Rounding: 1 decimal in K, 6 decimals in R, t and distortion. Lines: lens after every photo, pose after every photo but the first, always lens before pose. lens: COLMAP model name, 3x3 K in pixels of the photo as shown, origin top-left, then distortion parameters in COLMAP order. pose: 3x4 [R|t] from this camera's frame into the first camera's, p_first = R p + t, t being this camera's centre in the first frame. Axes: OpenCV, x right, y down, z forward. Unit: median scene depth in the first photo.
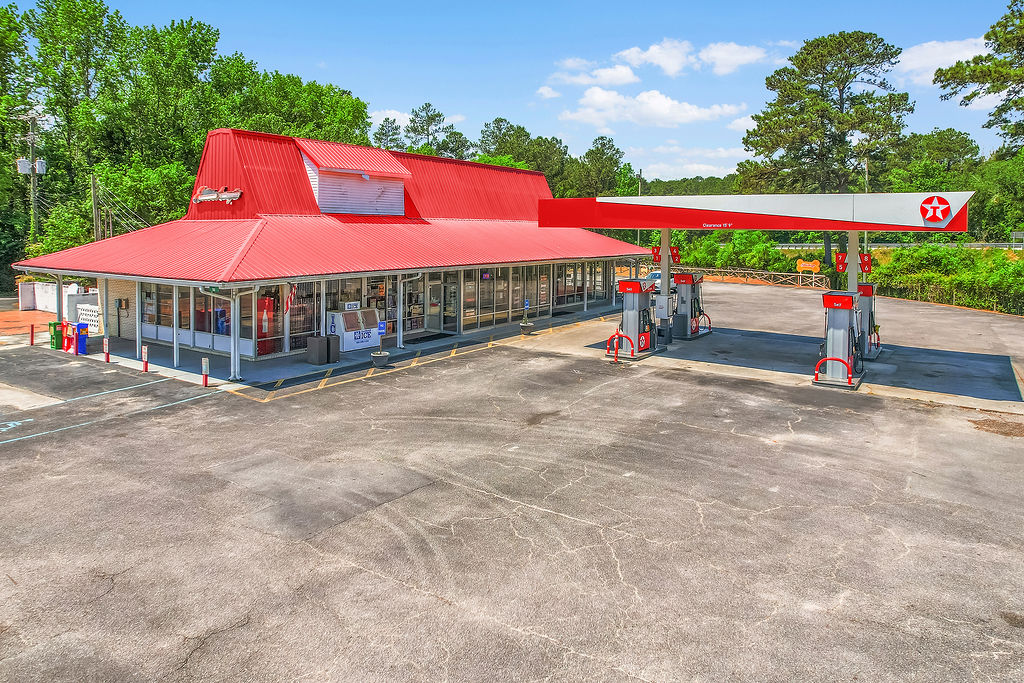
lens RADIAL K [[682.1, 0, 528.6], [0, 682.1, 288.0], [0, 0, 1]] dist [-0.070863, 0.069002]
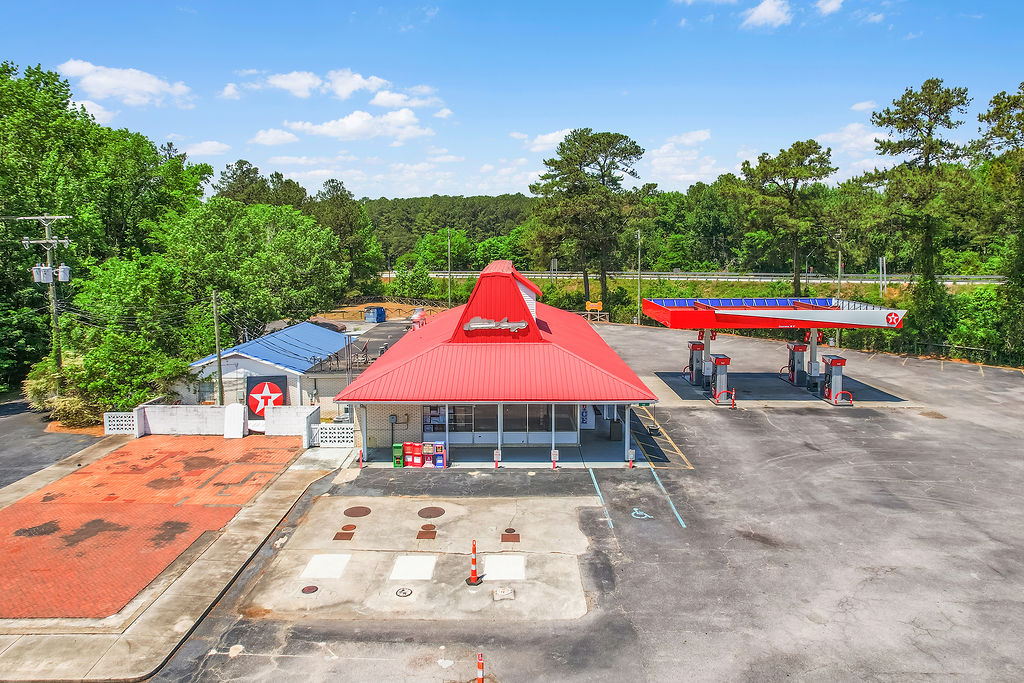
lens RADIAL K [[665.0, 0, 494.6], [0, 665.0, 340.5], [0, 0, 1]] dist [-0.055559, -0.001445]
pose [[0.849232, -0.094532, 0.519489, -1.118932], [0.061911, 0.994884, 0.079832, -0.210817], [-0.524378, -0.035634, 0.850740, -0.068570]]
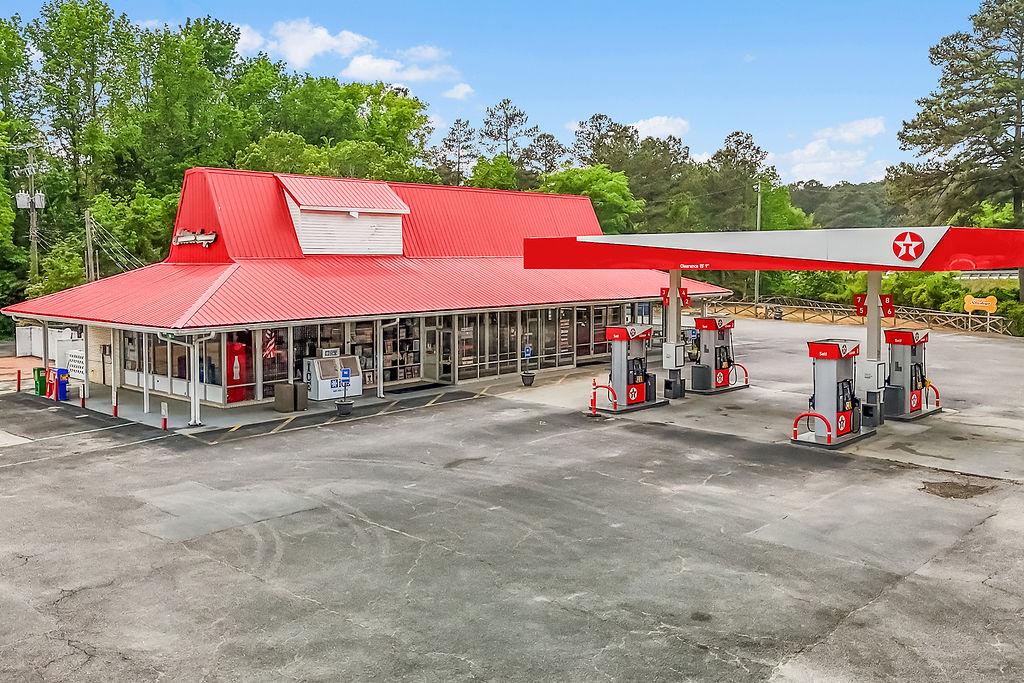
lens RADIAL K [[912.7, 0, 512.0], [0, 912.7, 341.5], [0, 0, 1]] dist [0.070733, -0.010472]
pose [[0.982913, 0.003224, -0.184042, 0.230320], [-0.001486, 0.999953, 0.009578, -0.002151], [0.184064, -0.009141, 0.982872, -0.217769]]
